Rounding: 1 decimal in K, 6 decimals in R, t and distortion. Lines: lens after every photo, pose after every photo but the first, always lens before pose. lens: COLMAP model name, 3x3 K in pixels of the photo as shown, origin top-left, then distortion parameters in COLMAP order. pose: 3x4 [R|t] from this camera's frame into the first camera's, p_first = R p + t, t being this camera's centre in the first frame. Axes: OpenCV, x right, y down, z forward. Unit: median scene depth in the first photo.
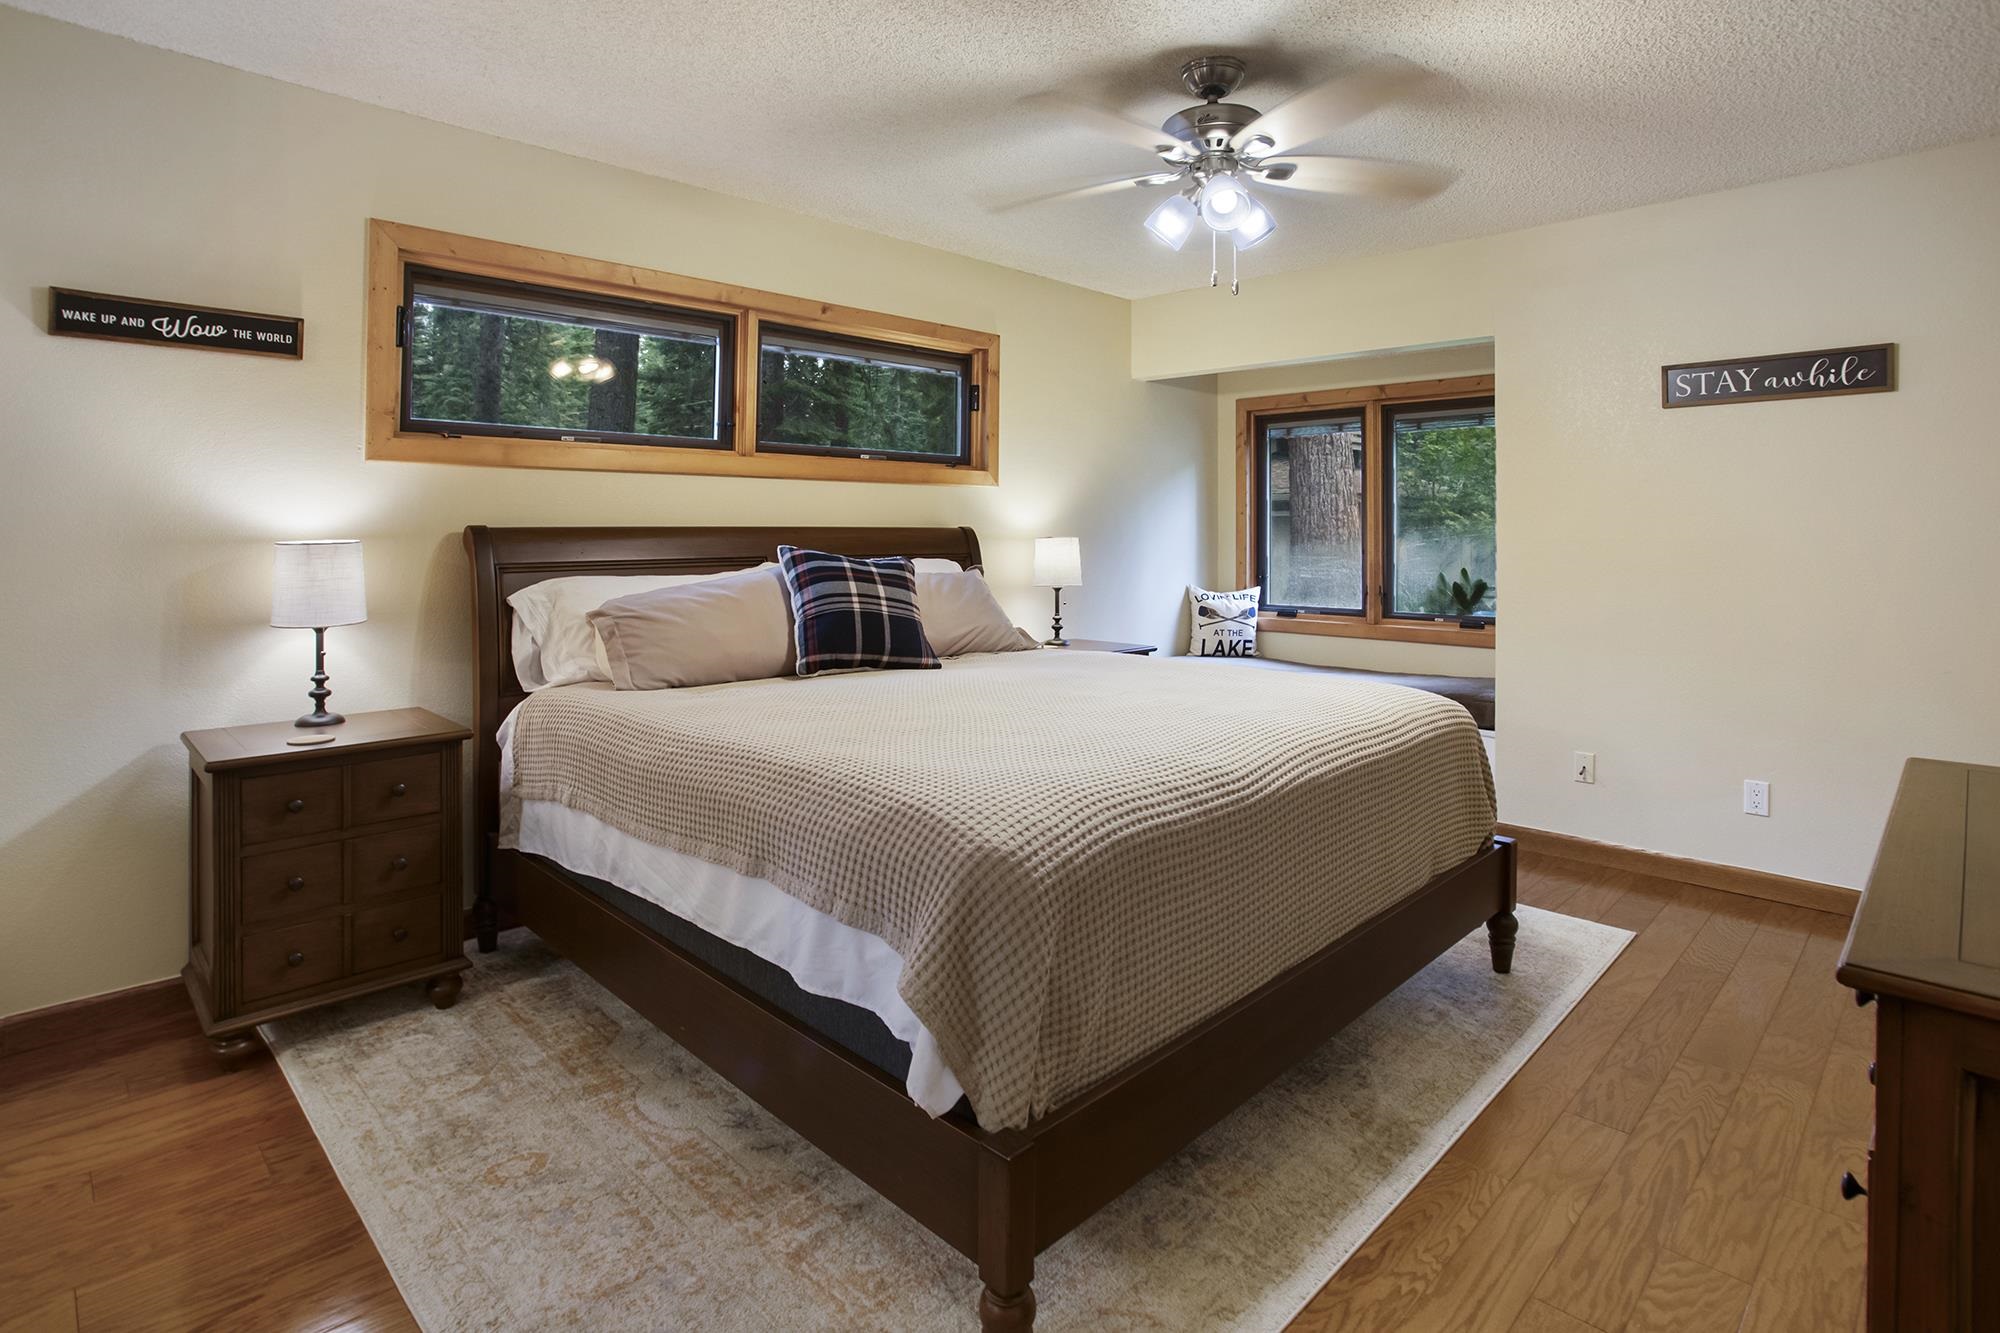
lens RADIAL K [[976.8, 0, 996.0], [0, 976.8, 618.5], [0, 0, 1]] dist [-0.056995, 0.031145]
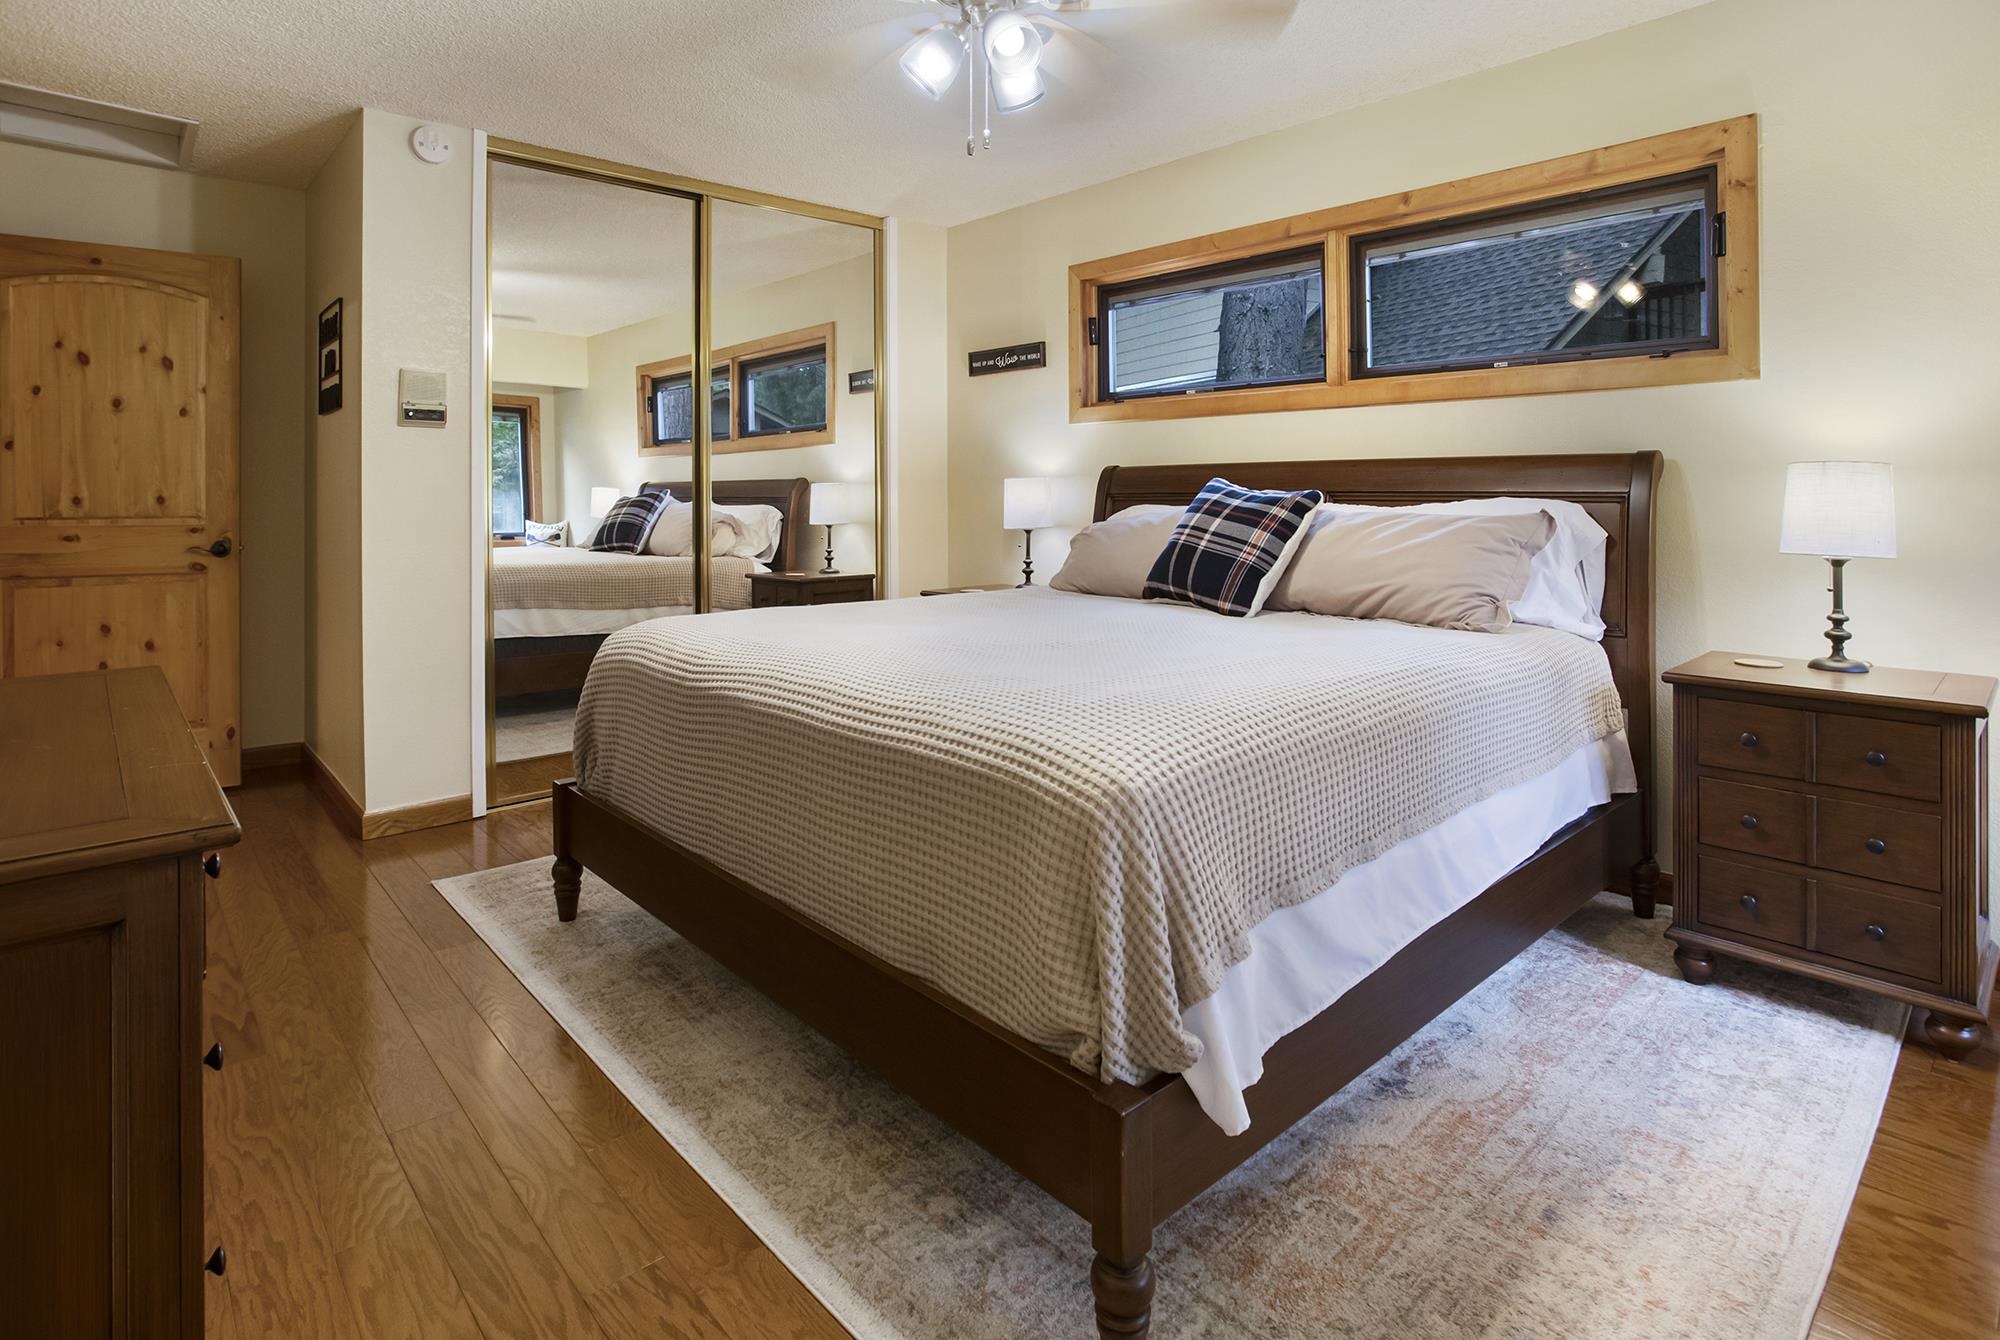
lens RADIAL K [[968.0, 0, 1003.0], [0, 968.0, 574.9], [0, 0, 1]] dist [0.012259, -0.000008]
pose [[0.005371, 0.101812, -0.994789, 0.904035], [-0.071507, 0.992296, 0.101171, -0.069118], [0.997426, 0.070591, 0.012610, 0.850019]]
